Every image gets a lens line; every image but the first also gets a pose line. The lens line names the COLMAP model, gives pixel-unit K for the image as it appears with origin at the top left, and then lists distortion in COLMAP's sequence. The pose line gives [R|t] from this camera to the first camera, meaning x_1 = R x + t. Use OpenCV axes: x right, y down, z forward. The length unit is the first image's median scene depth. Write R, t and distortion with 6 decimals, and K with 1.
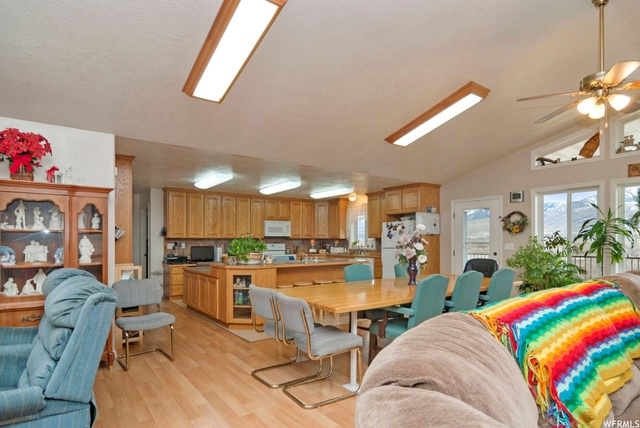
lens RADIAL K [[350.1, 0, 325.4], [0, 350.1, 237.1], [0, 0, 1]] dist [0.004378, 0.000775]
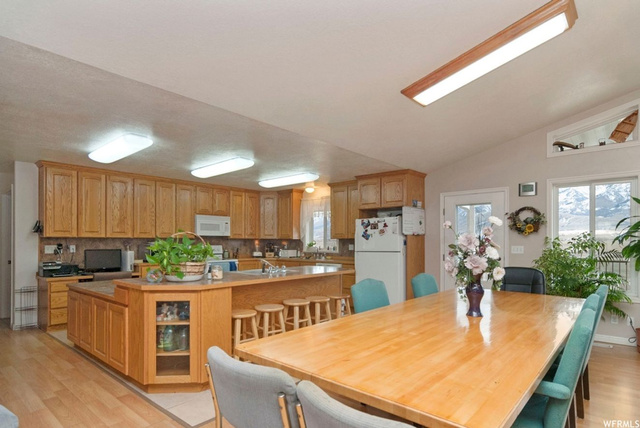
lens RADIAL K [[348.0, 0, 322.5], [0, 348.0, 241.6], [0, 0, 1]] dist [0.001711, 0.000635]
pose [[0.977650, 0.003016, 0.210217, -0.079076], [-0.005323, 0.999932, 0.010408, 0.001158], [-0.210171, -0.011294, 0.977599, 0.259235]]
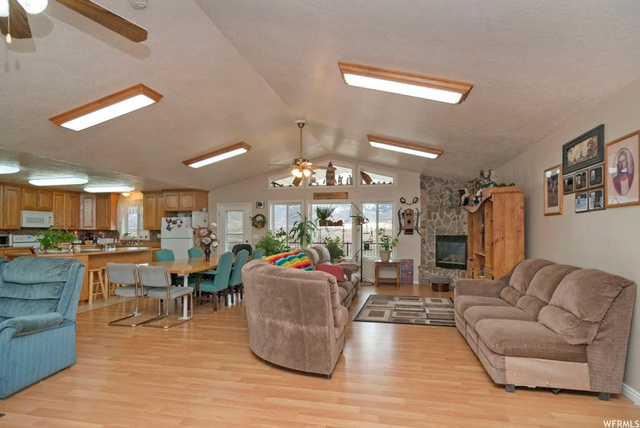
lens RADIAL K [[350.1, 0, 325.4], [0, 350.1, 237.1], [0, 0, 1]] dist [0.004378, 0.000775]
pose [[0.750475, -0.005092, 0.660879, -0.228554], [-0.011757, 0.999709, 0.021054, -0.006045], [-0.660794, -0.023571, 0.750197, -0.312882]]
